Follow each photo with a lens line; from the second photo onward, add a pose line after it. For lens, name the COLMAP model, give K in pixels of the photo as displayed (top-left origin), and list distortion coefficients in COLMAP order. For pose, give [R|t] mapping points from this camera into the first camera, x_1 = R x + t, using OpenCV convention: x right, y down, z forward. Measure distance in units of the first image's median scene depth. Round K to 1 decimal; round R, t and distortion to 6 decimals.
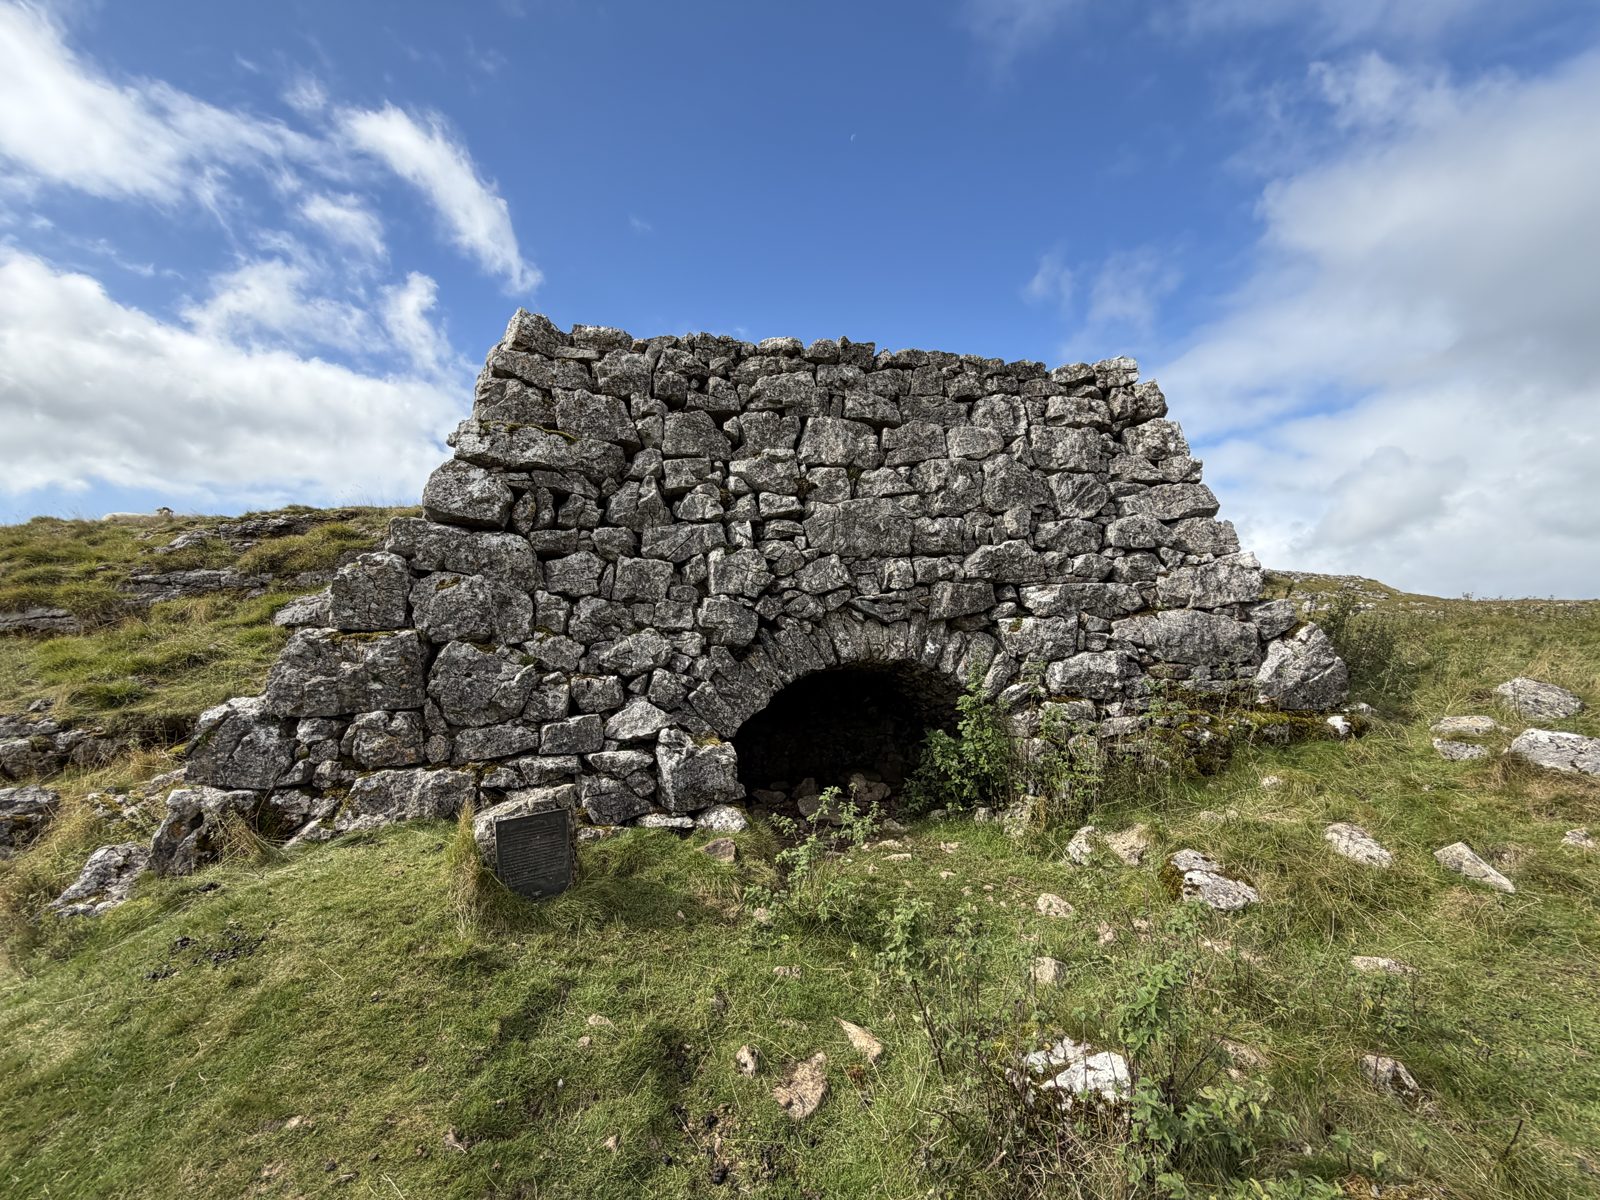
lens RADIAL K [[640.2, 0, 798.5], [0, 640.2, 597.1], [0, 0, 1]] dist [0.000390, -0.000040]
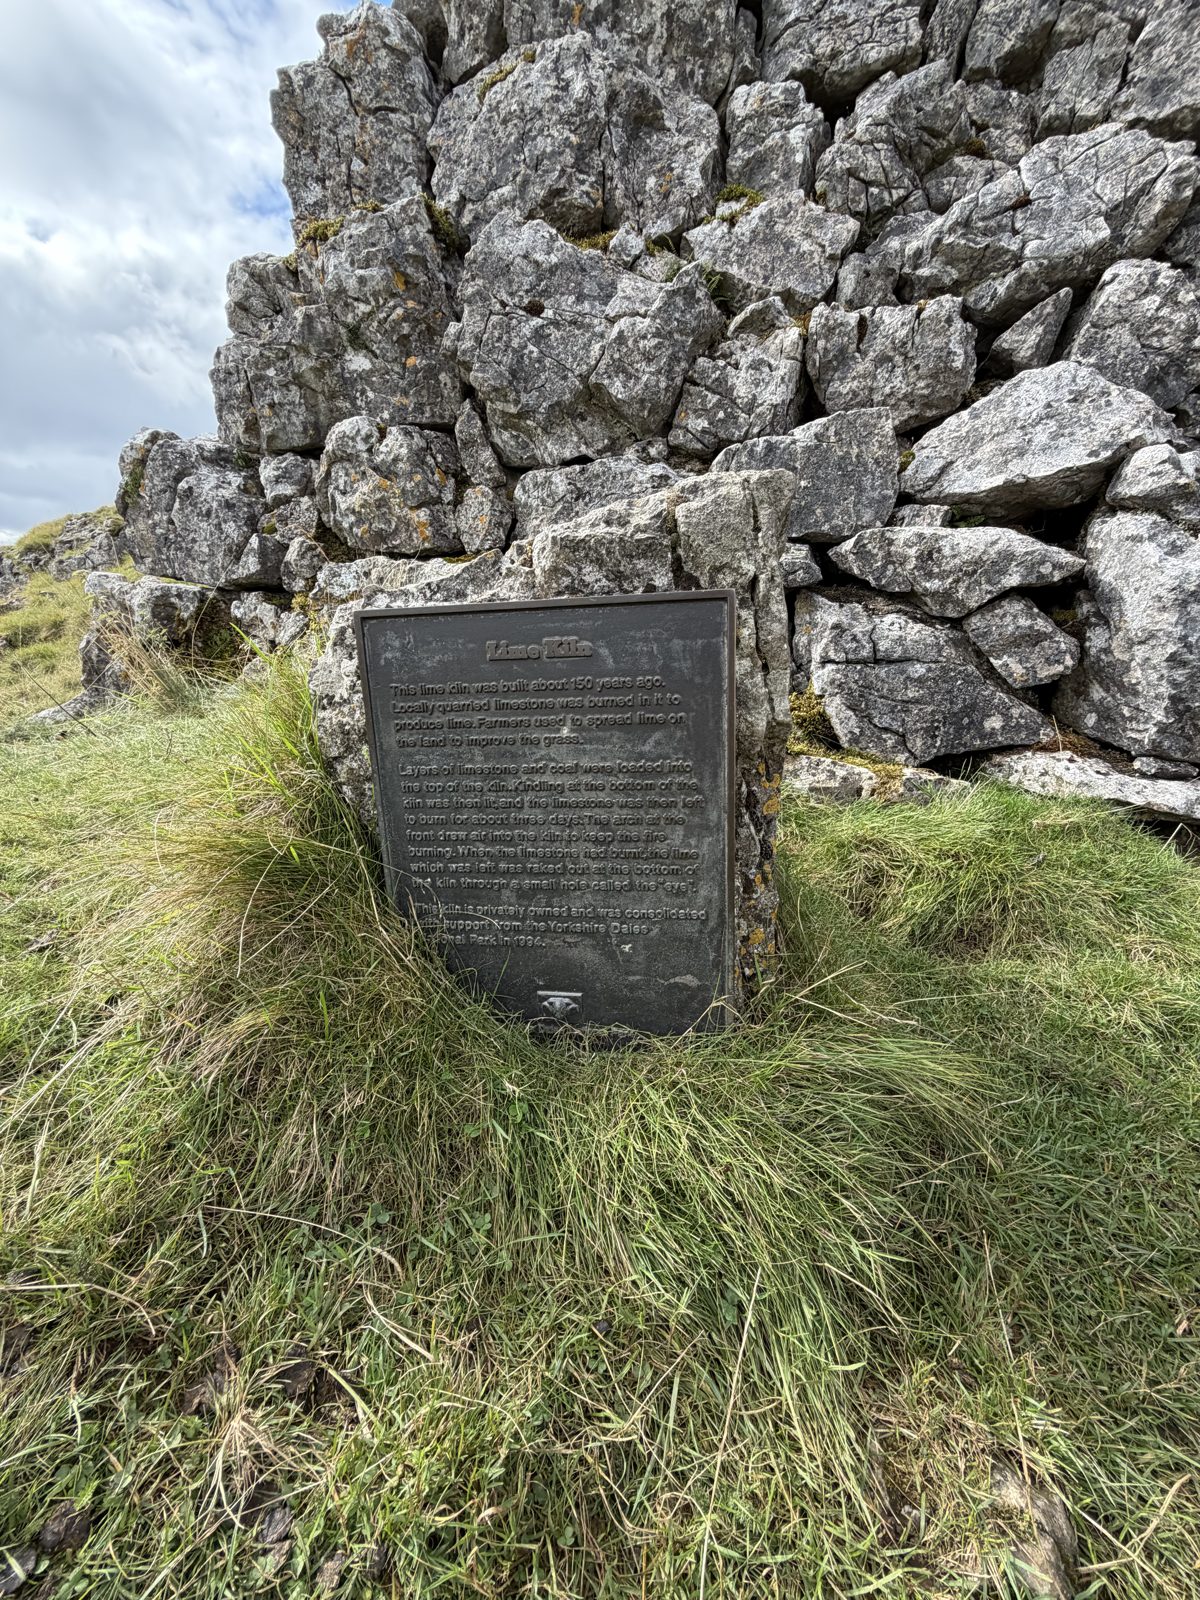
lens RADIAL K [[640.2, 0, 599.5], [0, 640.2, 796.7], [0, 0, 1]] dist [0.000390, -0.000040]
pose [[0.803991, 0.193605, -0.562241, -0.222908], [0.023926, 0.934215, 0.355907, 0.248740], [0.594159, -0.299599, 0.746469, 0.655372]]
